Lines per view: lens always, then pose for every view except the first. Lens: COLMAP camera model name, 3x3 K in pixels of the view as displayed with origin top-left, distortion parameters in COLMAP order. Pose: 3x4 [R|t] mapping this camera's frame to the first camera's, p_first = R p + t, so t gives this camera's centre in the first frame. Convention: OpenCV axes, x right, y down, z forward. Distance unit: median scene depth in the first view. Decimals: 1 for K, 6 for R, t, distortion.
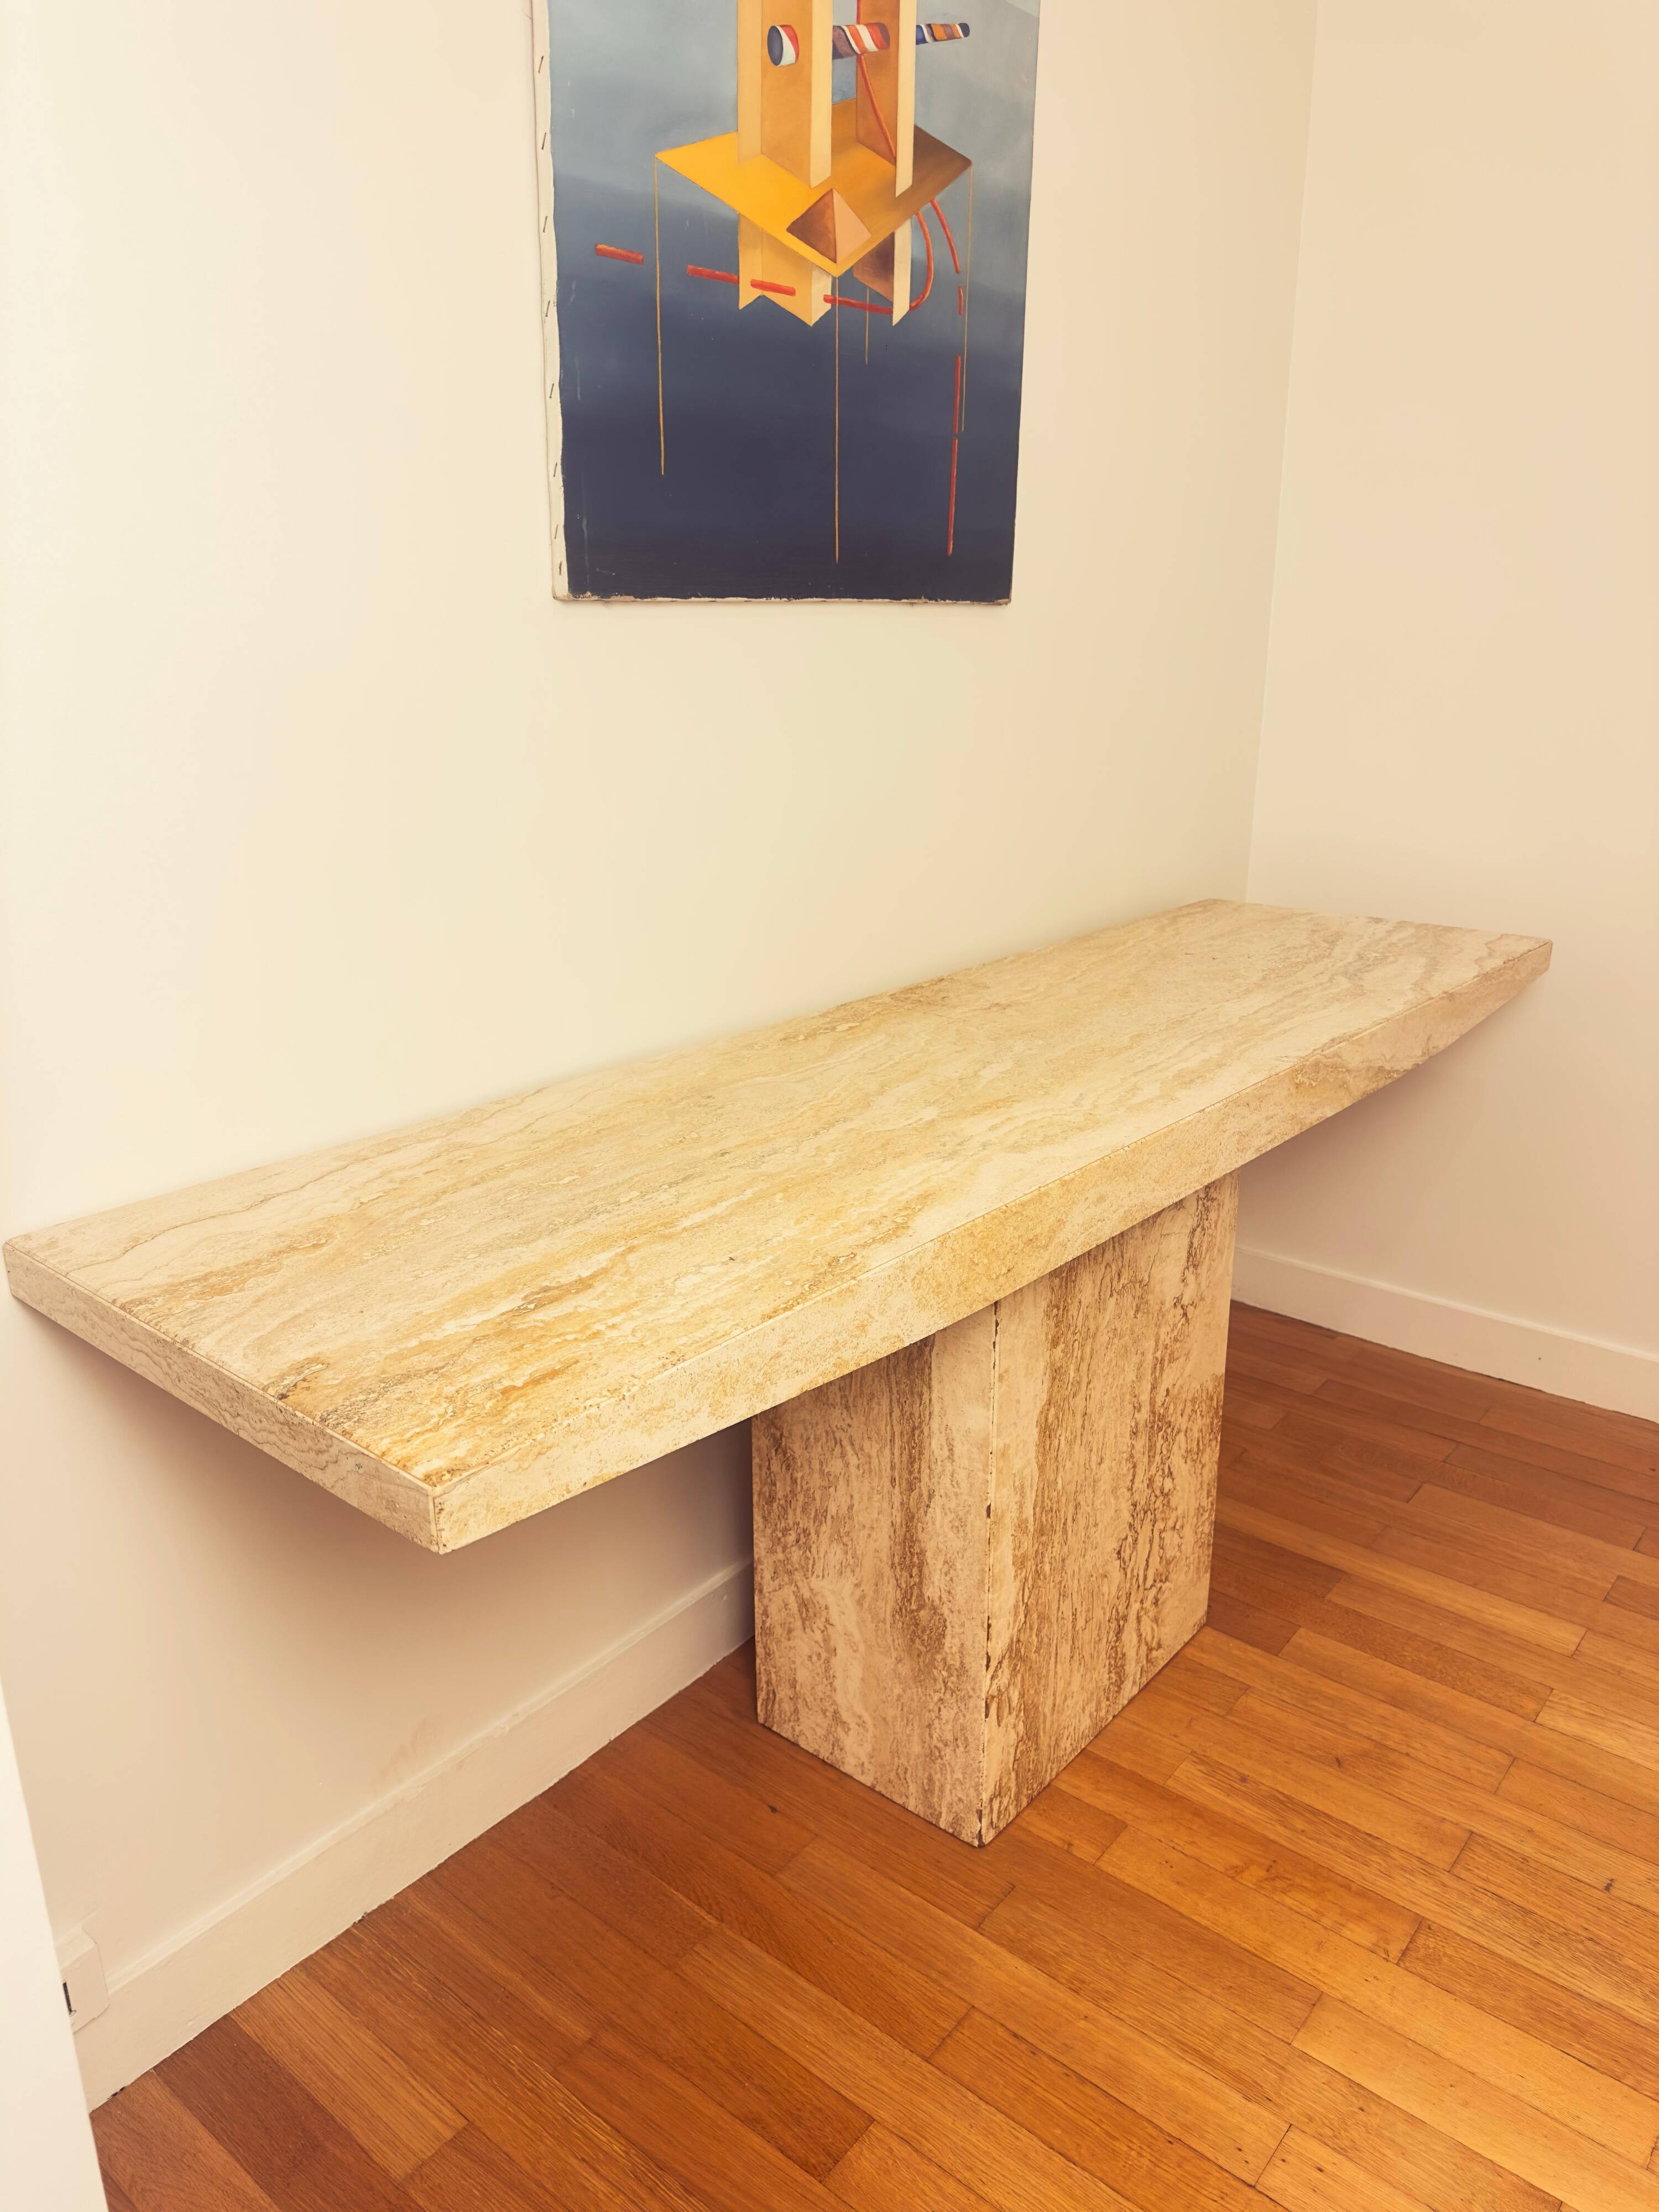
lens RADIAL K [[1550.5, 0, 838.2], [0, 1550.5, 1108.8], [0, 0, 1]] dist [0.113808, -0.179315]
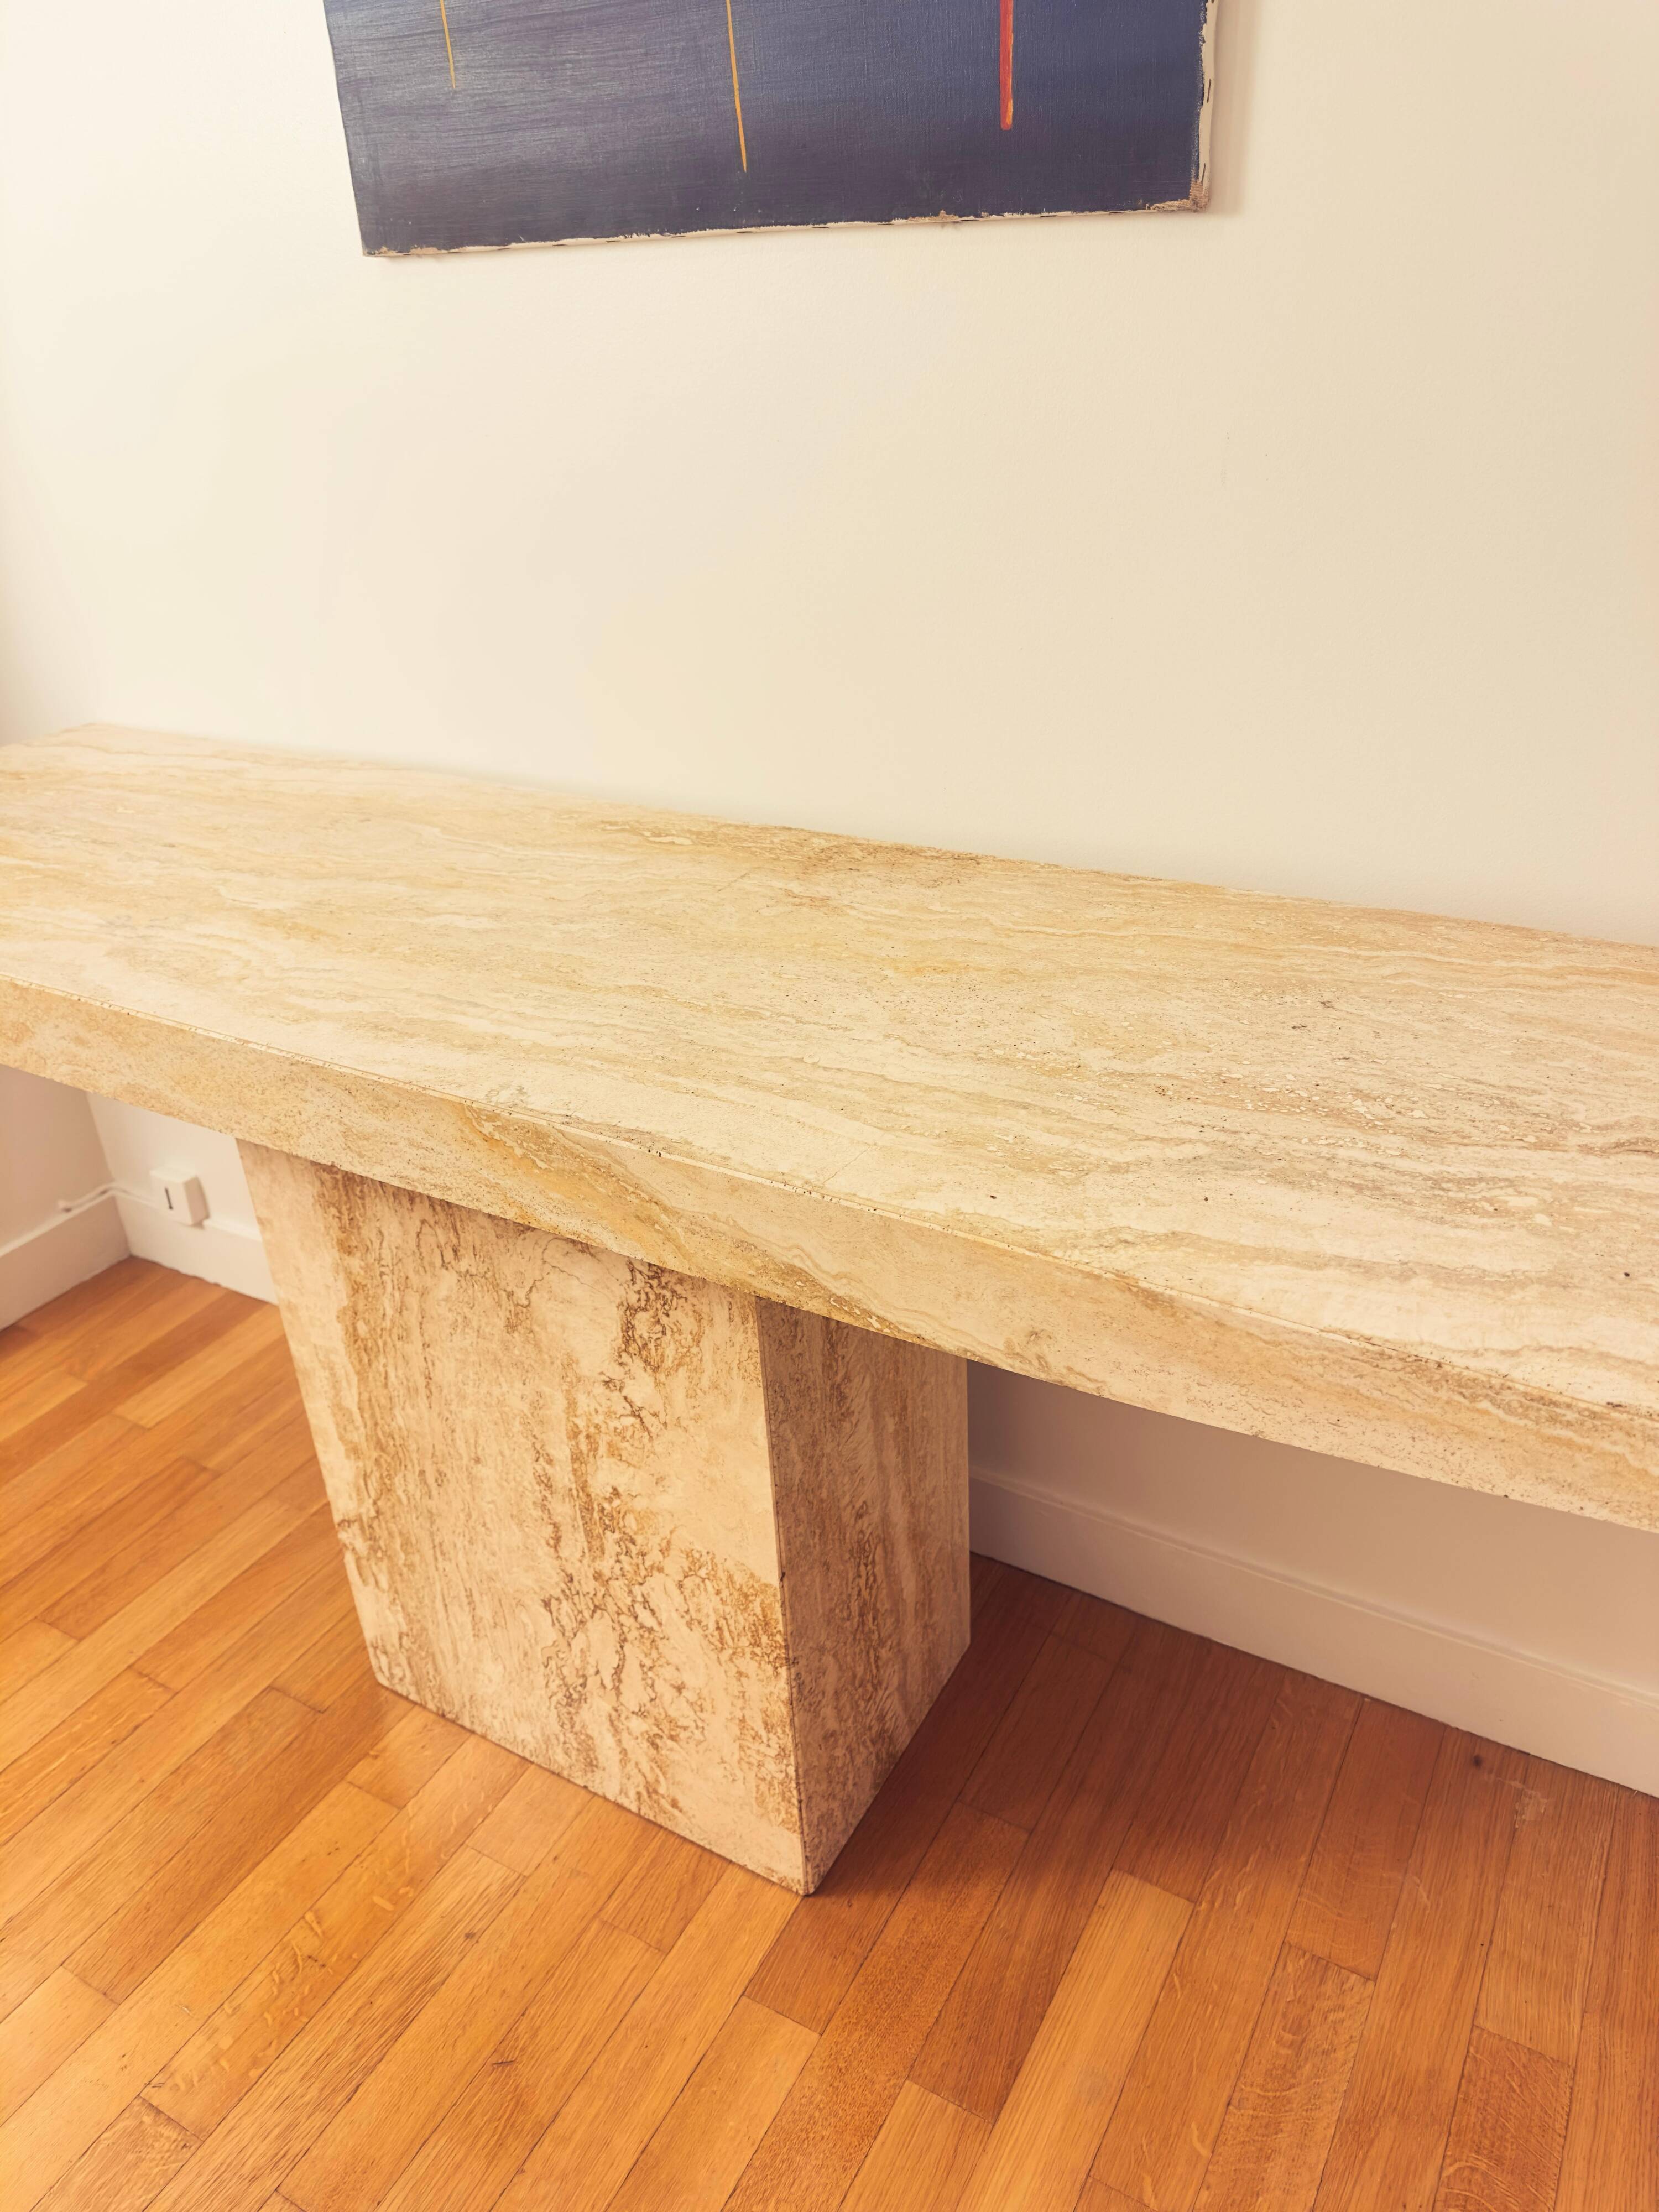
lens RADIAL K [[1543.6, 0, 849.8], [0, 1543.6, 1107.9], [0, 0, 1]] dist [0.163071, -0.284010]
pose [[0.174715, 0.457280, -0.871992, 0.824528], [-0.258651, 0.875826, 0.407466, -0.299362], [0.950039, 0.154351, 0.271296, 0.974958]]
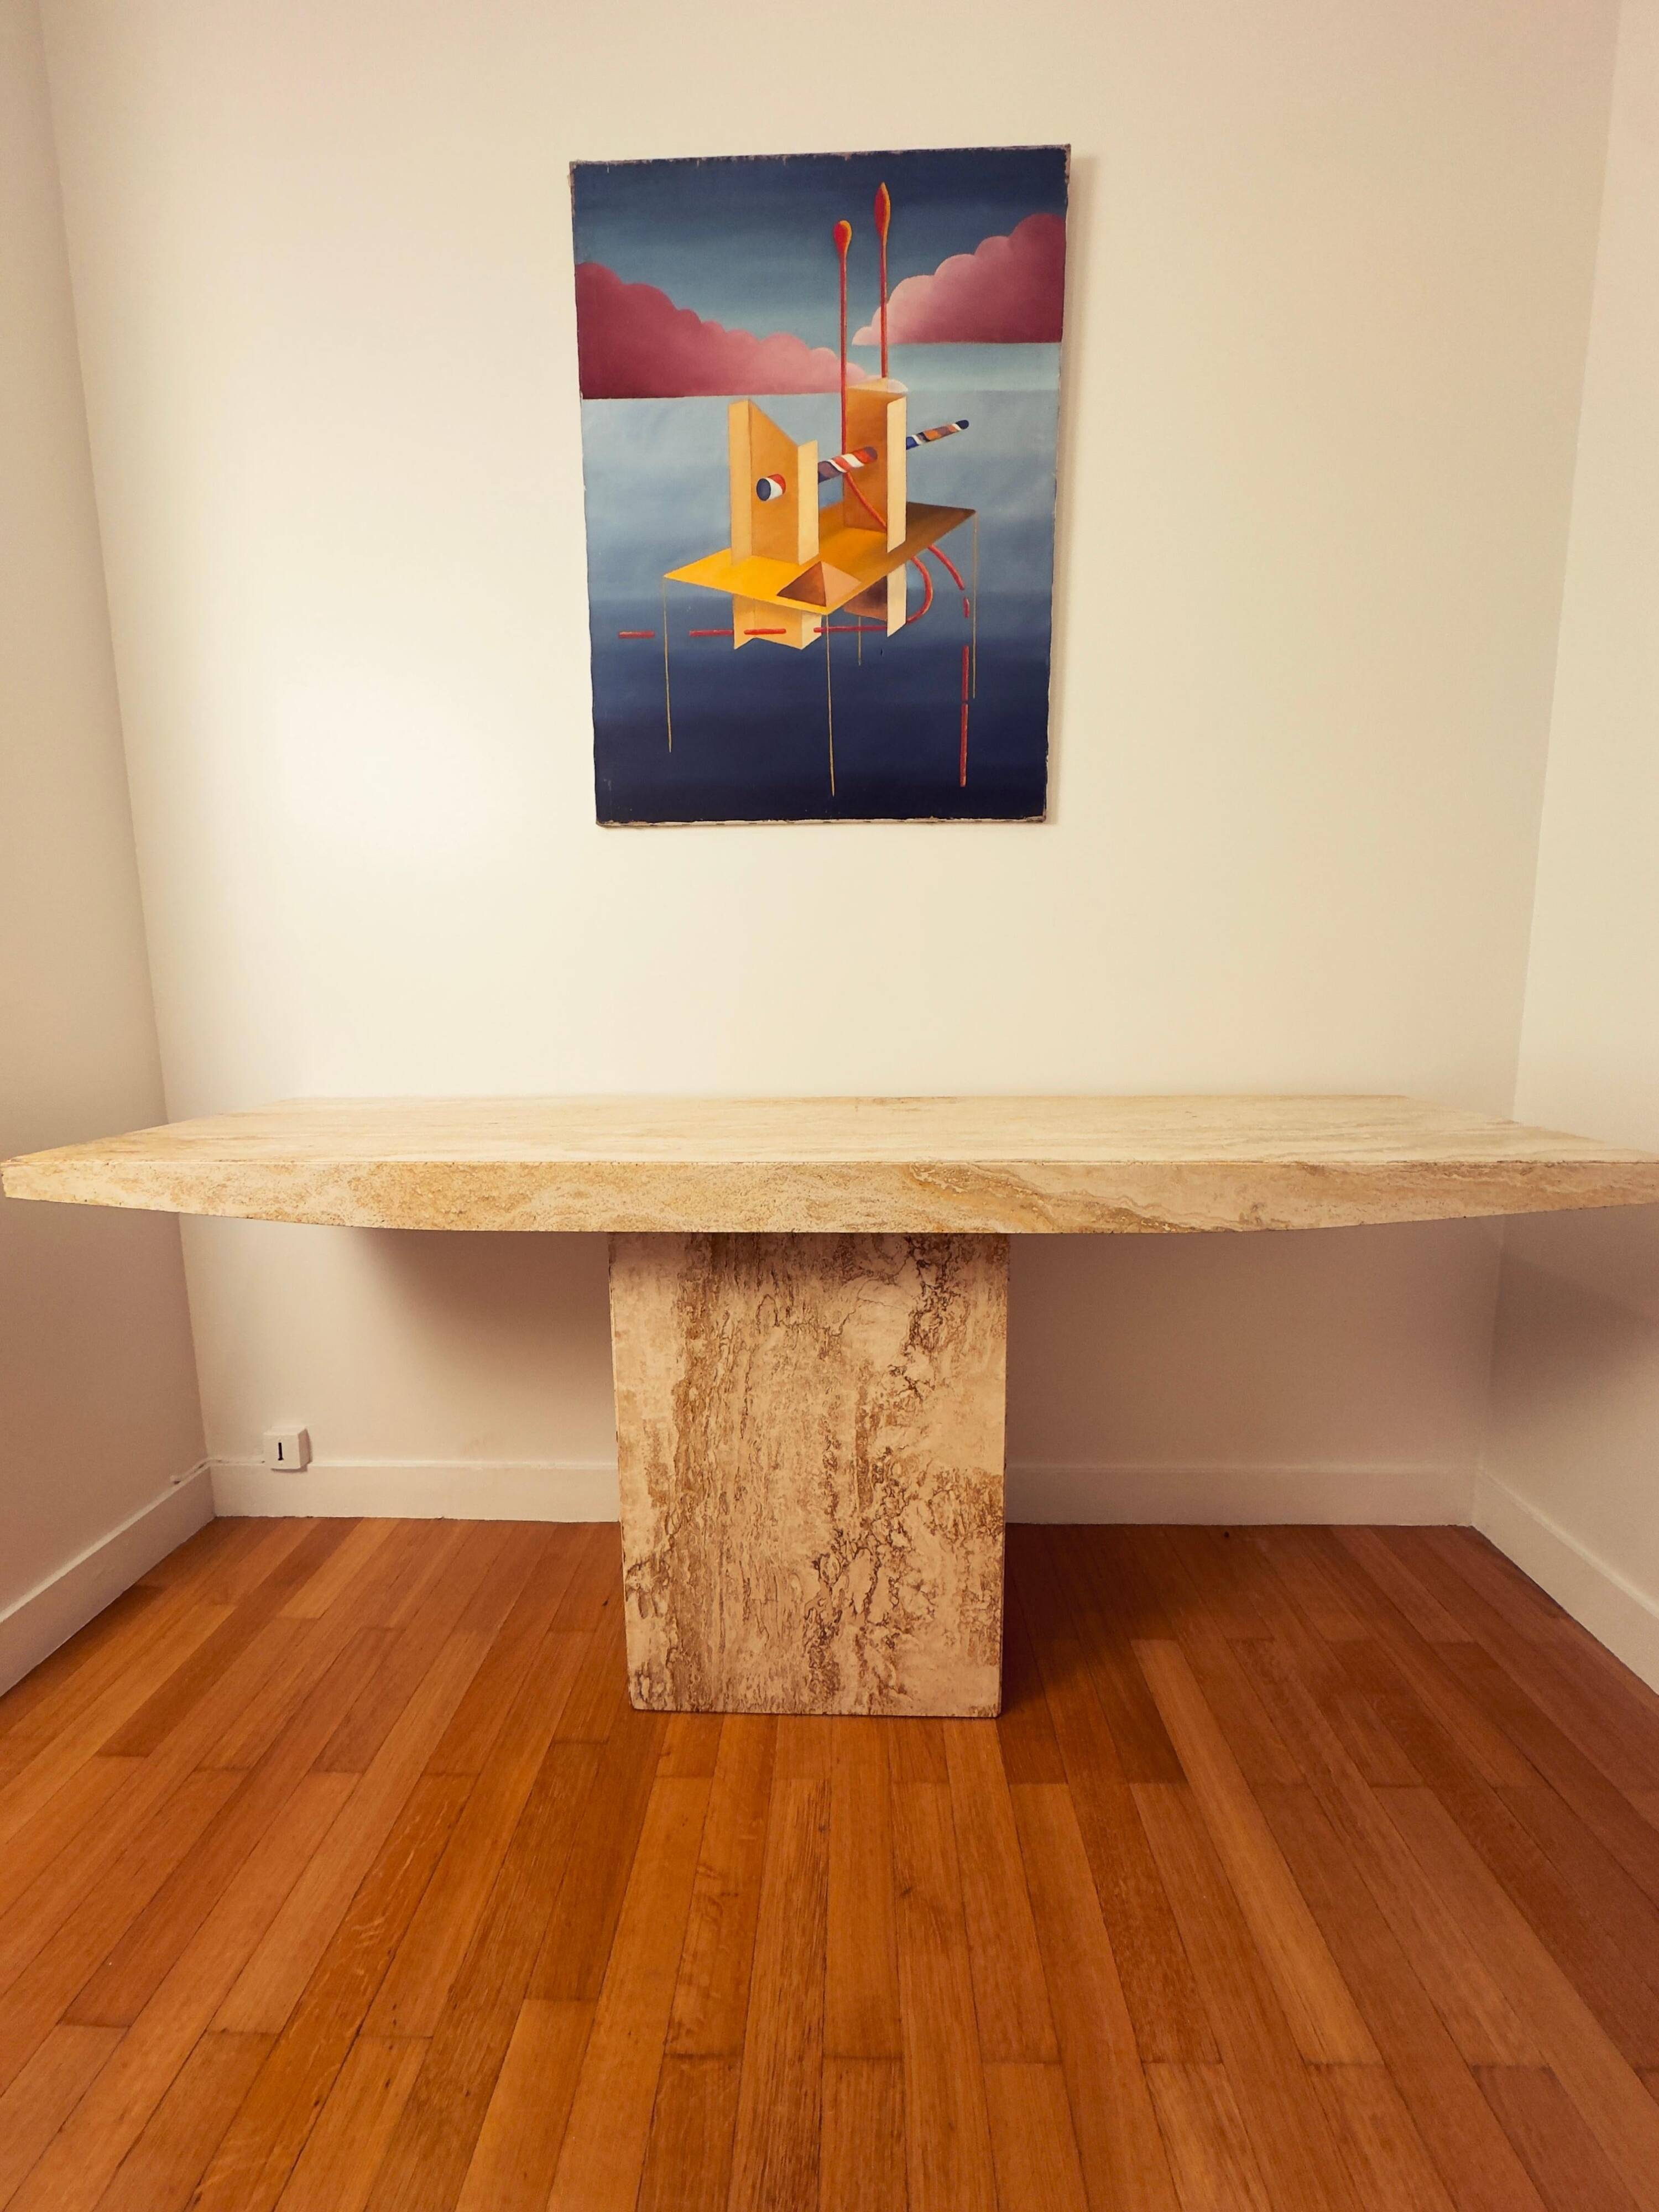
lens RADIAL K [[879.6, 0, 832.0], [0, 879.6, 1102.4], [0, 0, 1]] dist [-0.005036, 0.000952]
pose [[0.613241, 0.106978, -0.782619, 0.722827], [-0.232571, 0.971321, -0.049465, -0.024726], [0.754882, 0.212349, 0.620533, 0.573615]]
